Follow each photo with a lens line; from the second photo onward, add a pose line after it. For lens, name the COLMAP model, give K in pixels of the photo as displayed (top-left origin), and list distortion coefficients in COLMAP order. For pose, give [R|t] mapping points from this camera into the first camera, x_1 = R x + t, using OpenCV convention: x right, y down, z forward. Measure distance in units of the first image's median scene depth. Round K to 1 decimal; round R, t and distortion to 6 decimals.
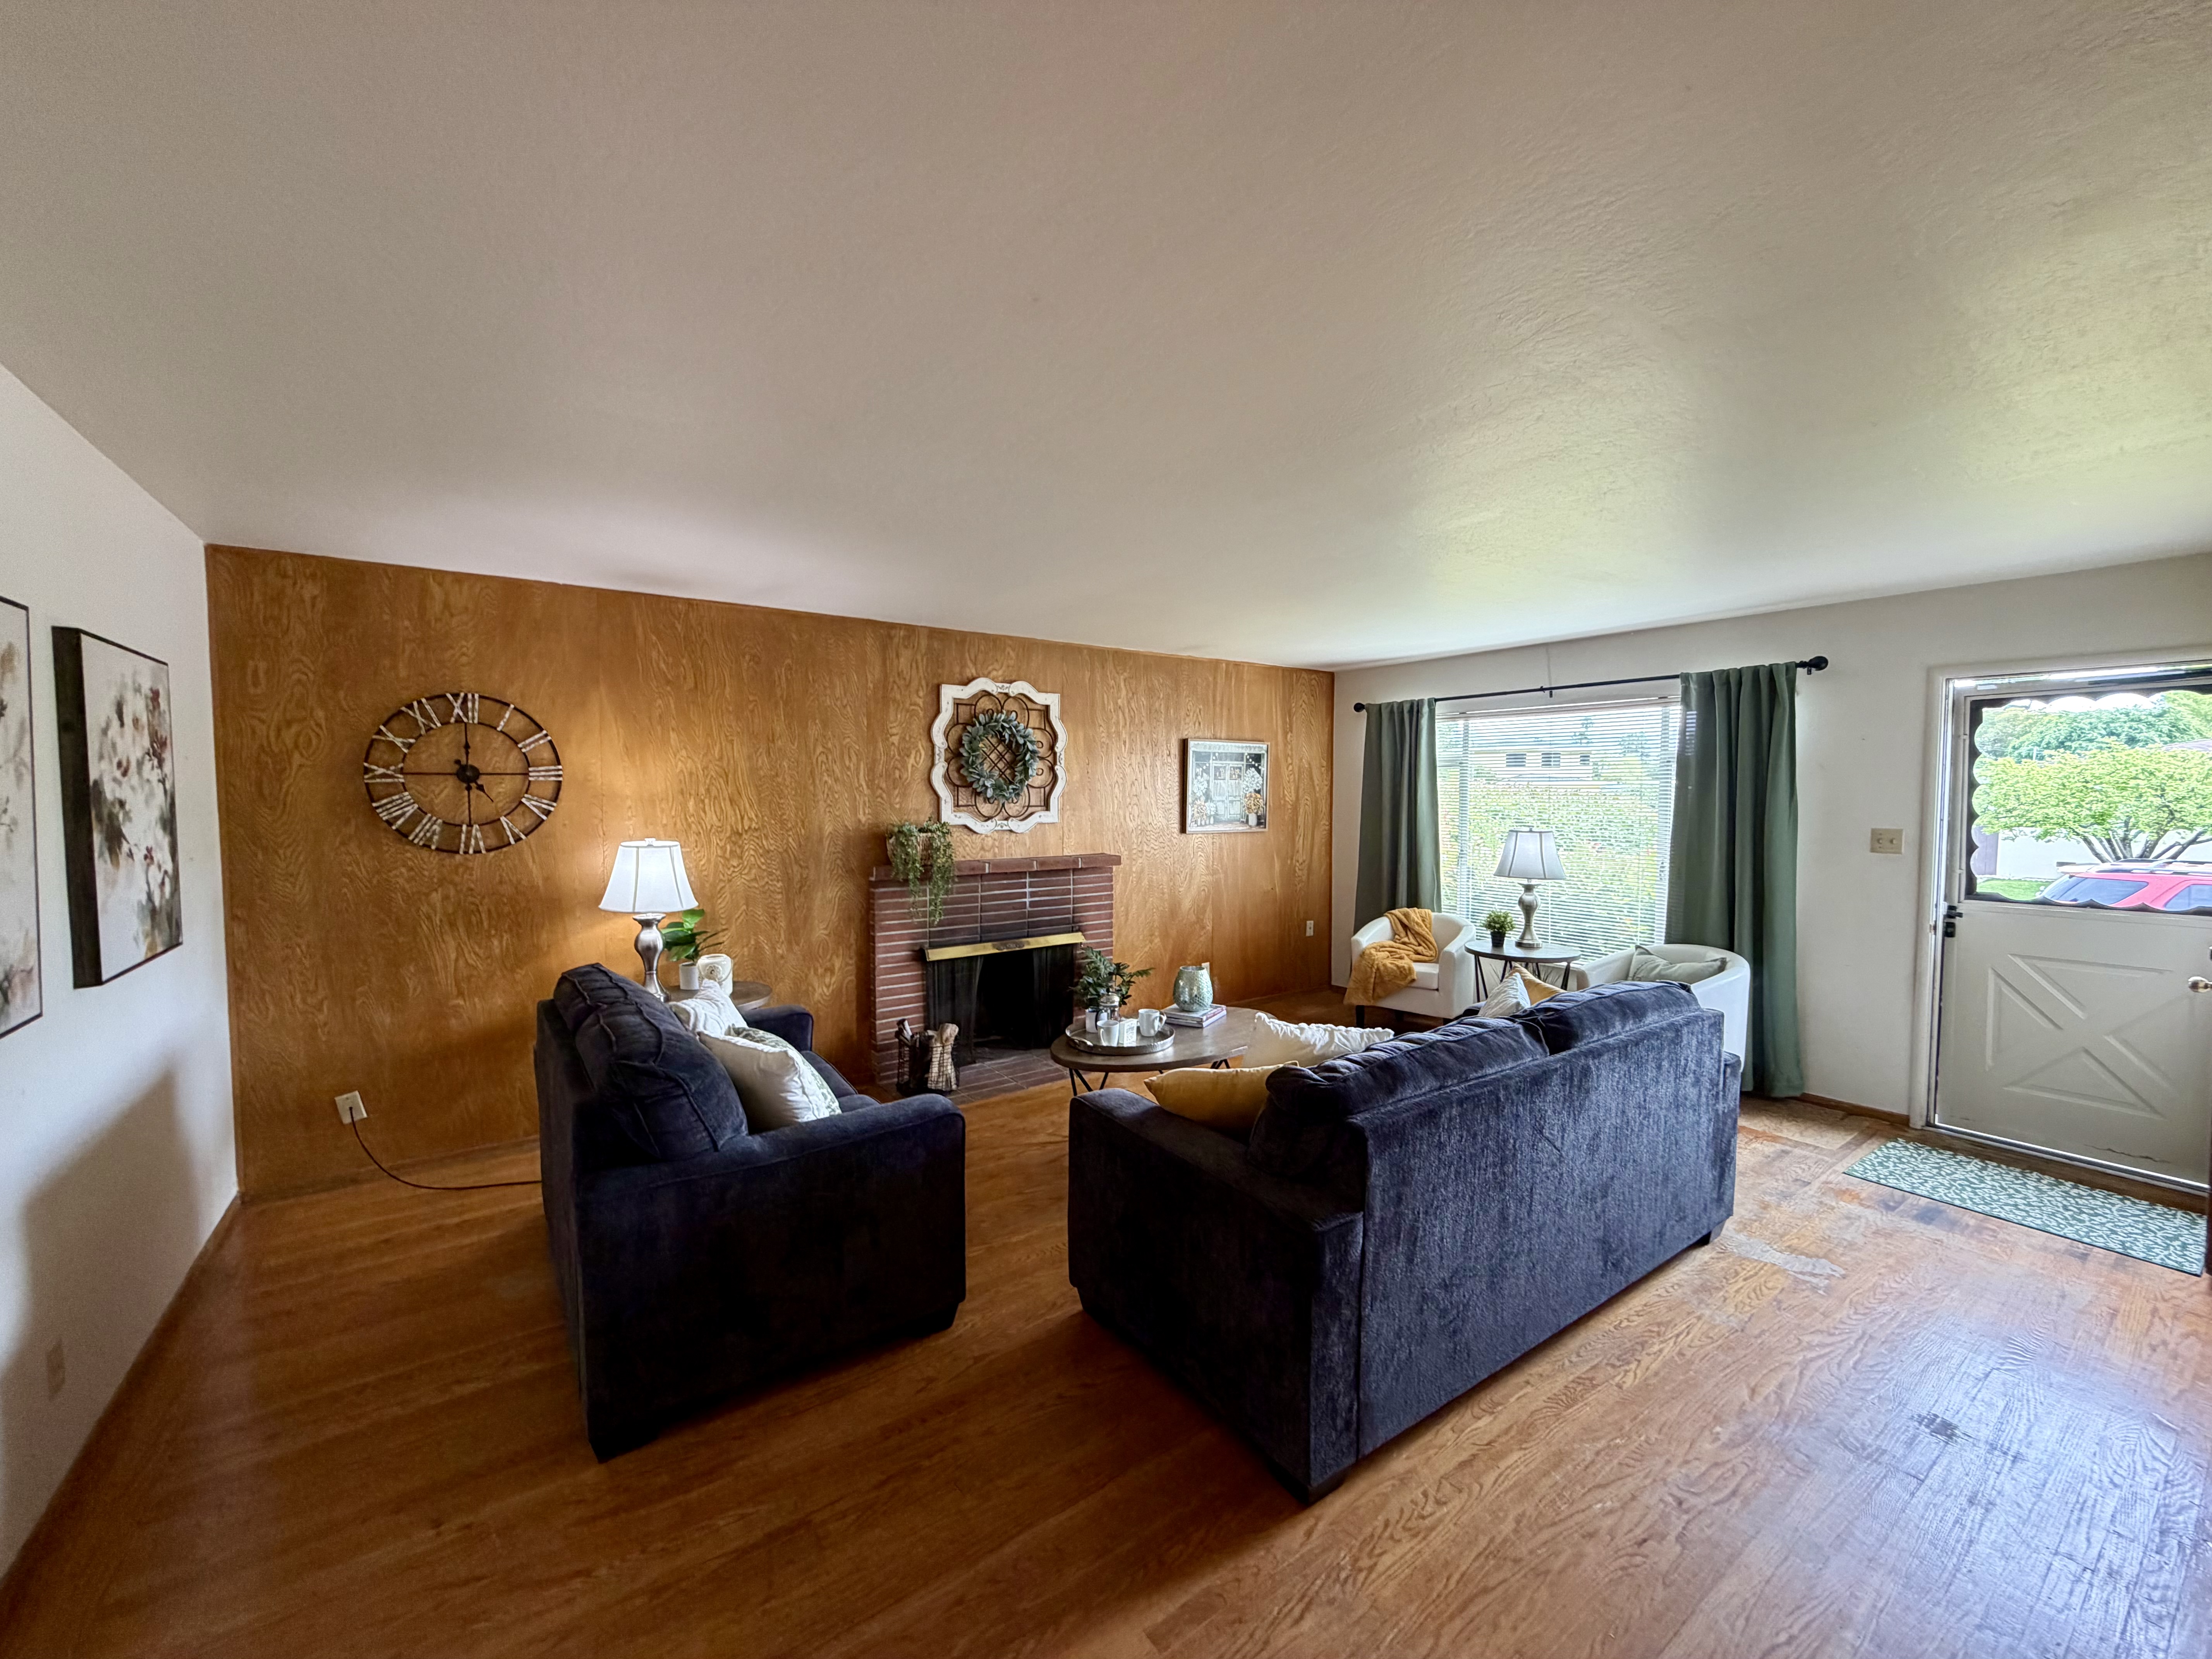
lens RADIAL K [[880.8, 0, 1099.2], [0, 880.8, 827.7], [0, 0, 1]] dist [-0.002925, 0.000551]
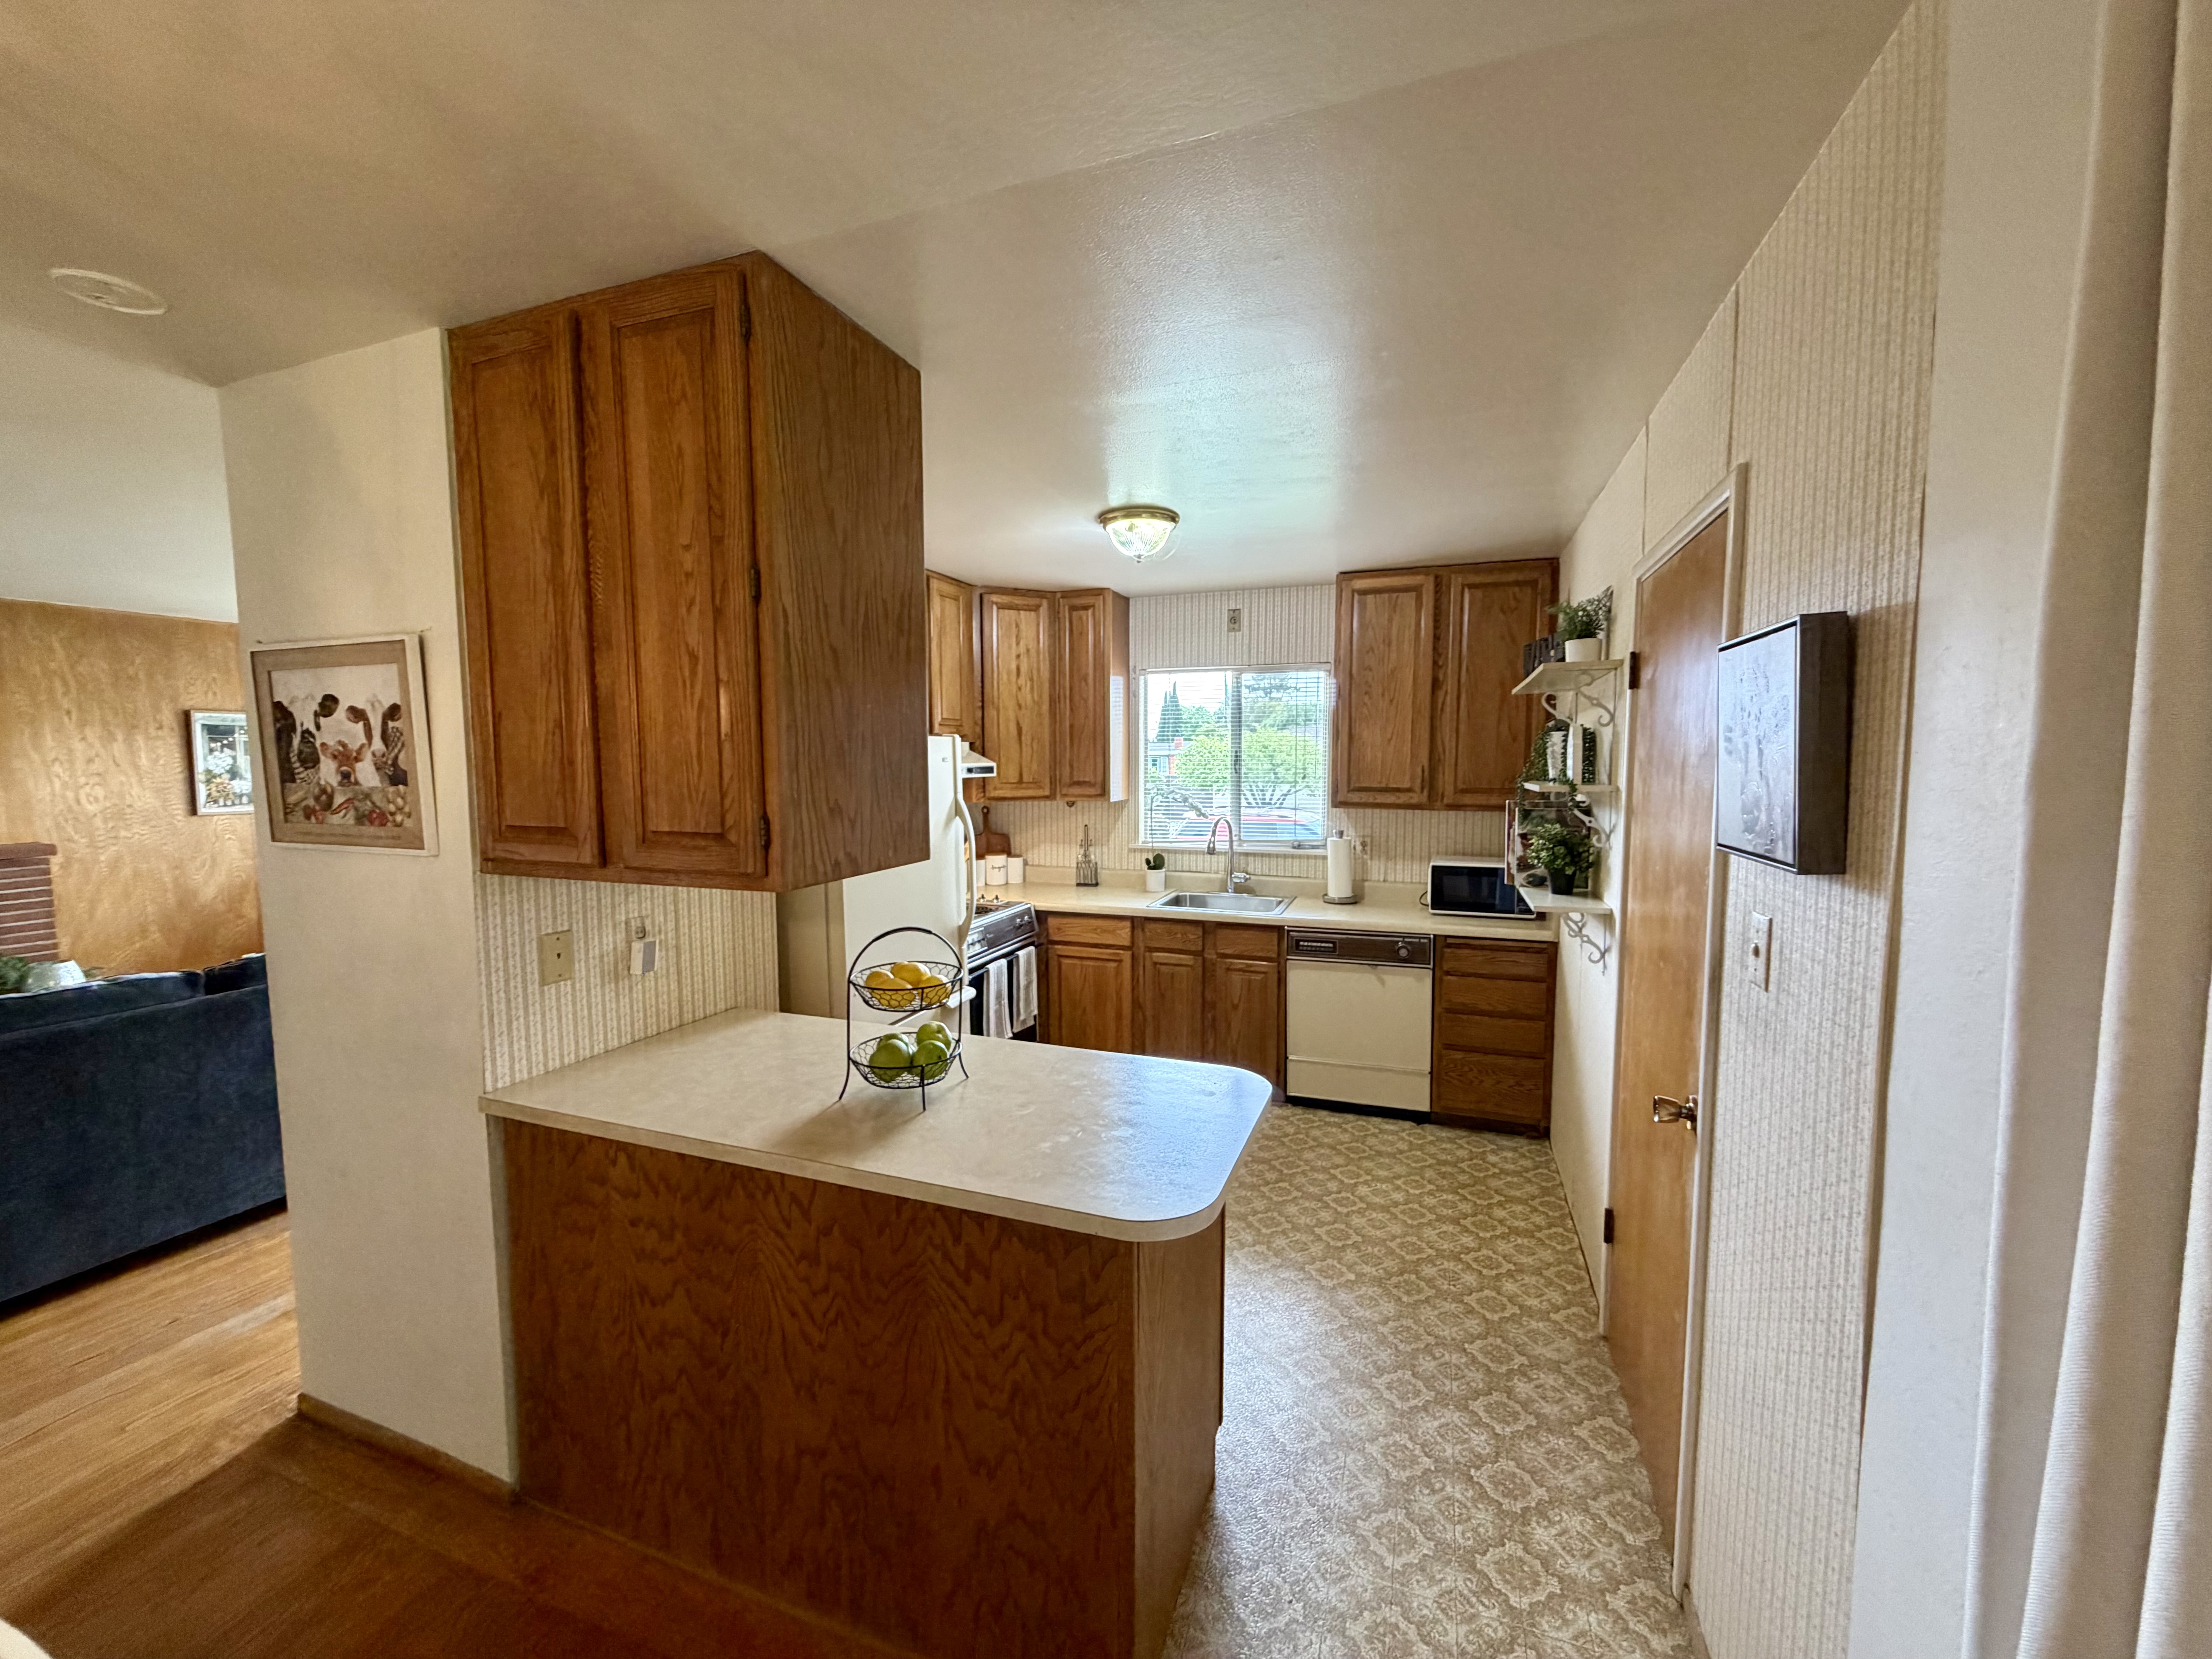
lens RADIAL K [[880.8, 0, 1104.7], [0, 880.8, 828.0], [0, 0, 1]] dist [-0.002925, 0.000551]
pose [[0.824759, -0.046888, 0.563537, 0.459246], [0.026941, 0.998683, 0.043665, 0.006909], [-0.564843, -0.020831, 0.824936, -0.349962]]
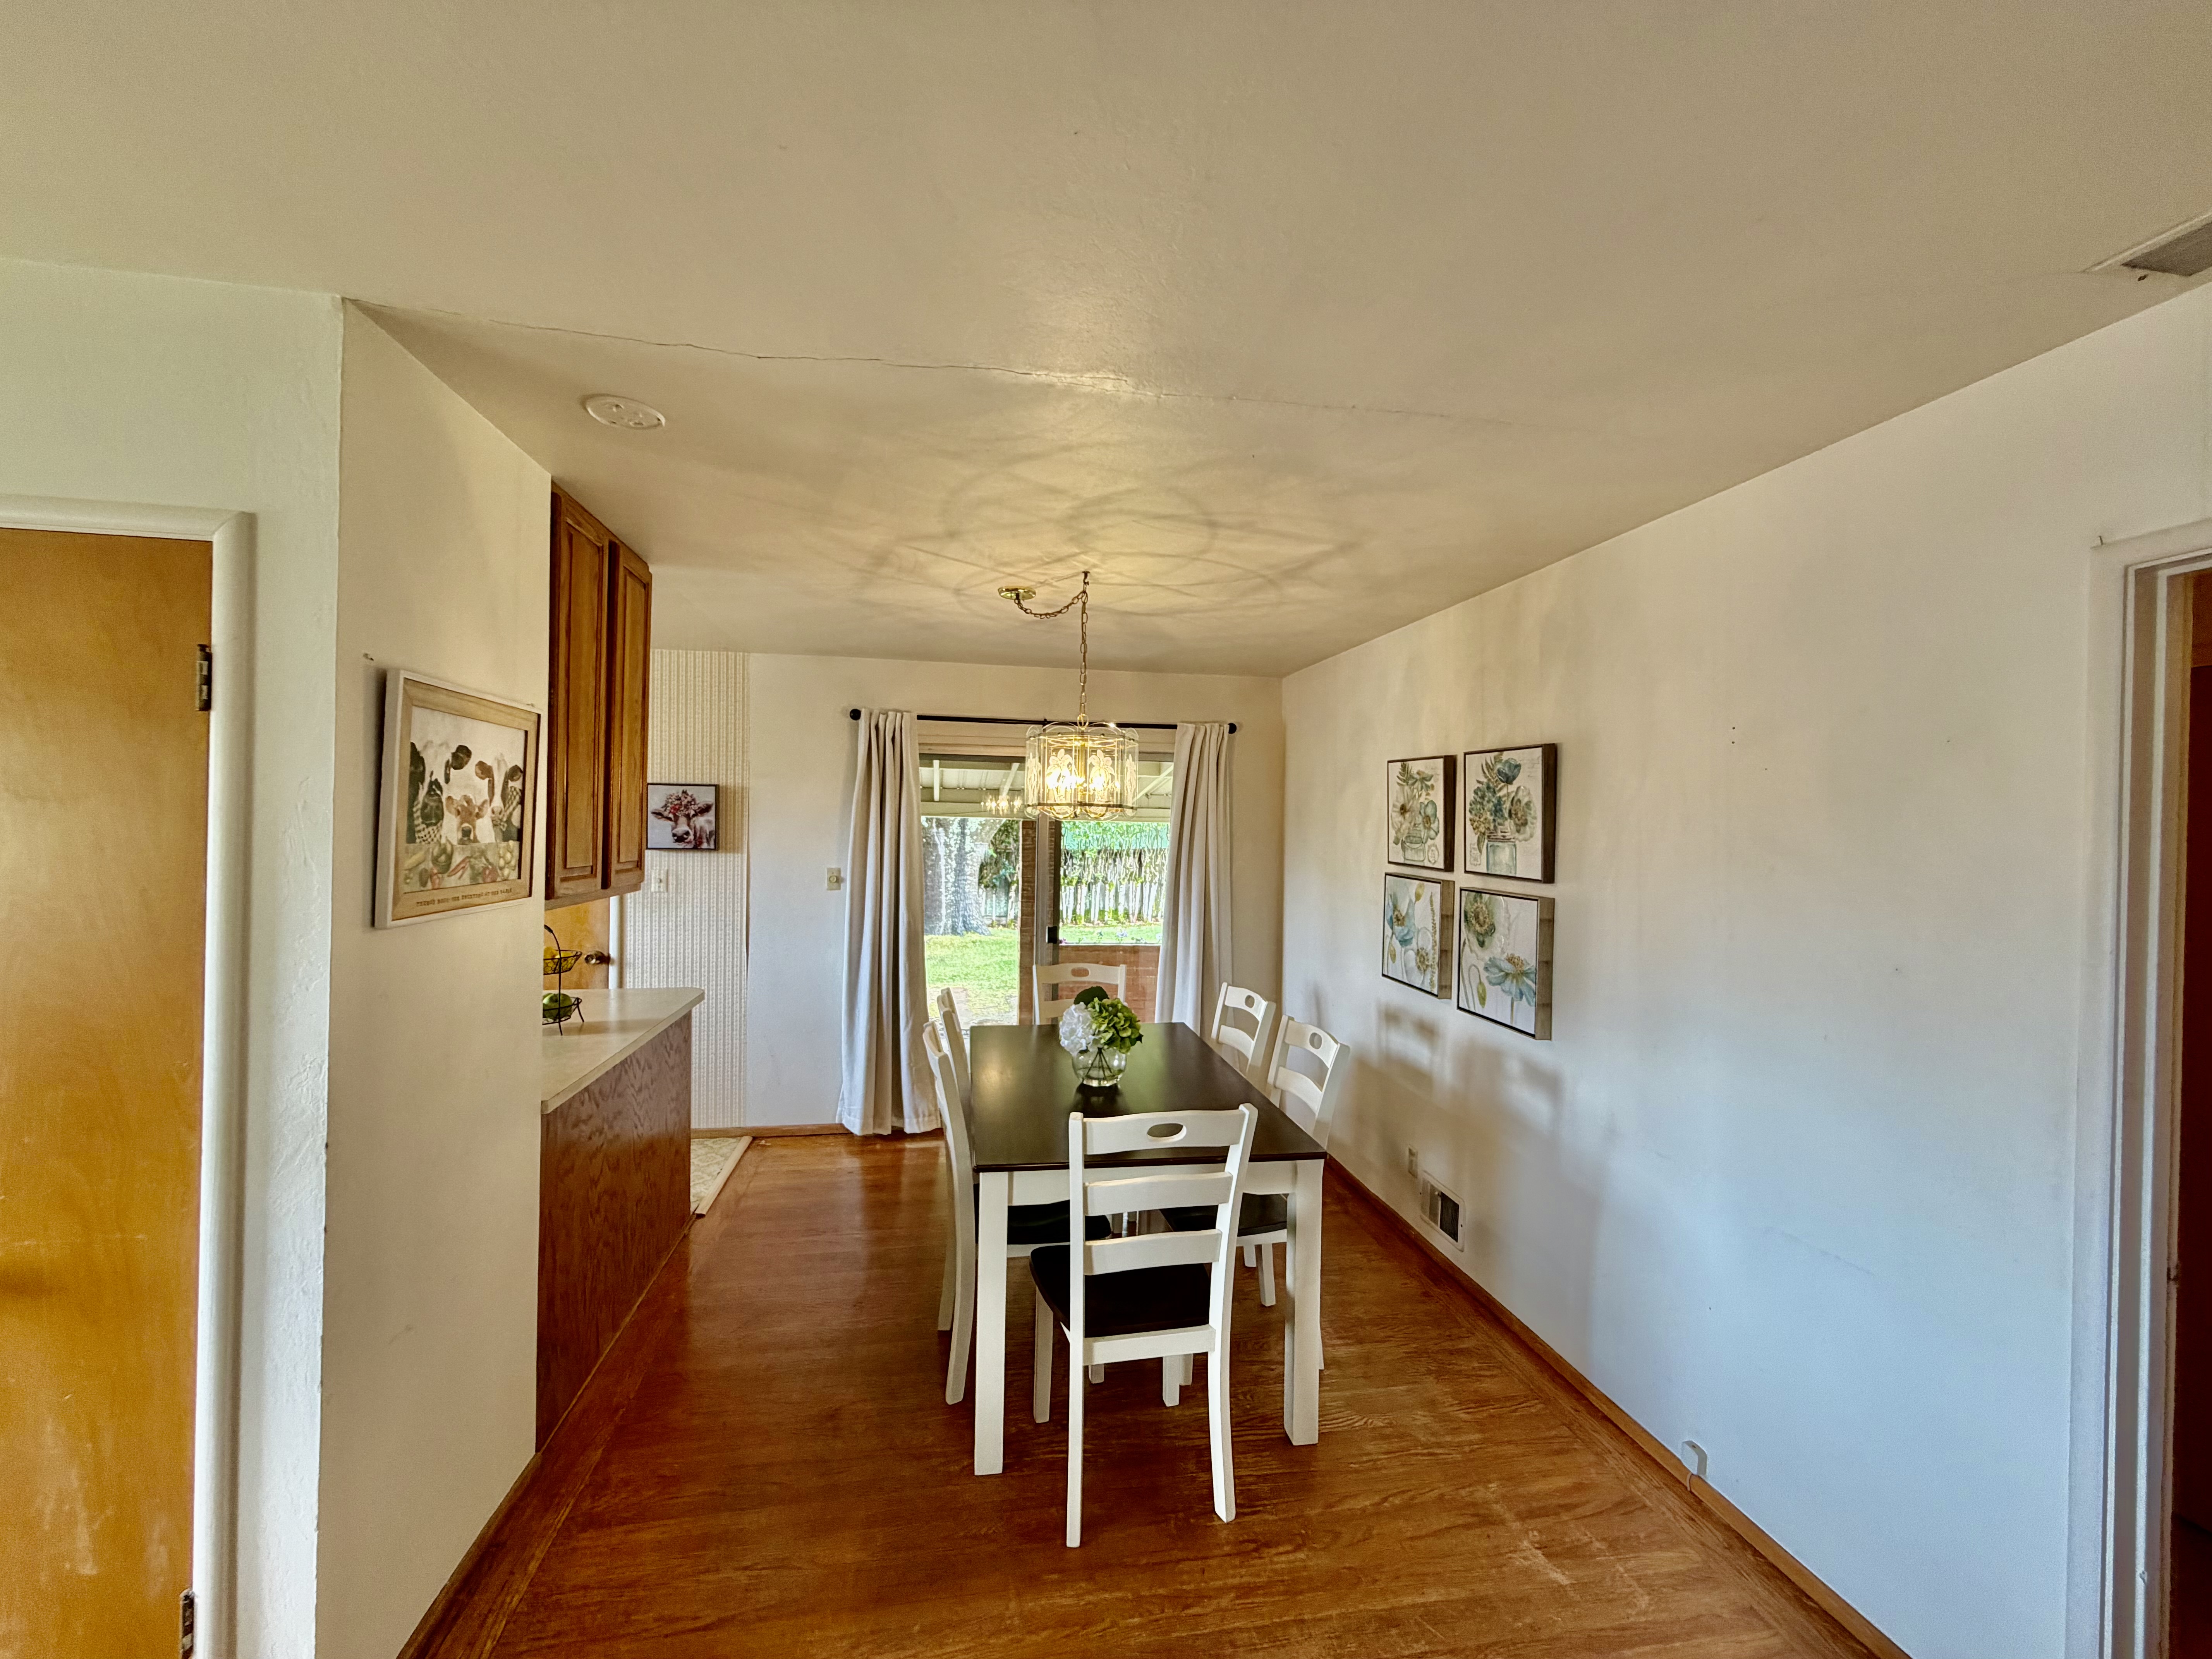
lens RADIAL K [[880.8, 0, 1102.5], [0, 880.8, 829.5], [0, 0, 1]] dist [-0.002925, 0.000551]
pose [[-0.905915, -0.015878, 0.423162, -0.020229], [0.001734, 0.999149, 0.041201, -0.026306], [-0.423457, 0.038059, -0.905117, 0.427893]]
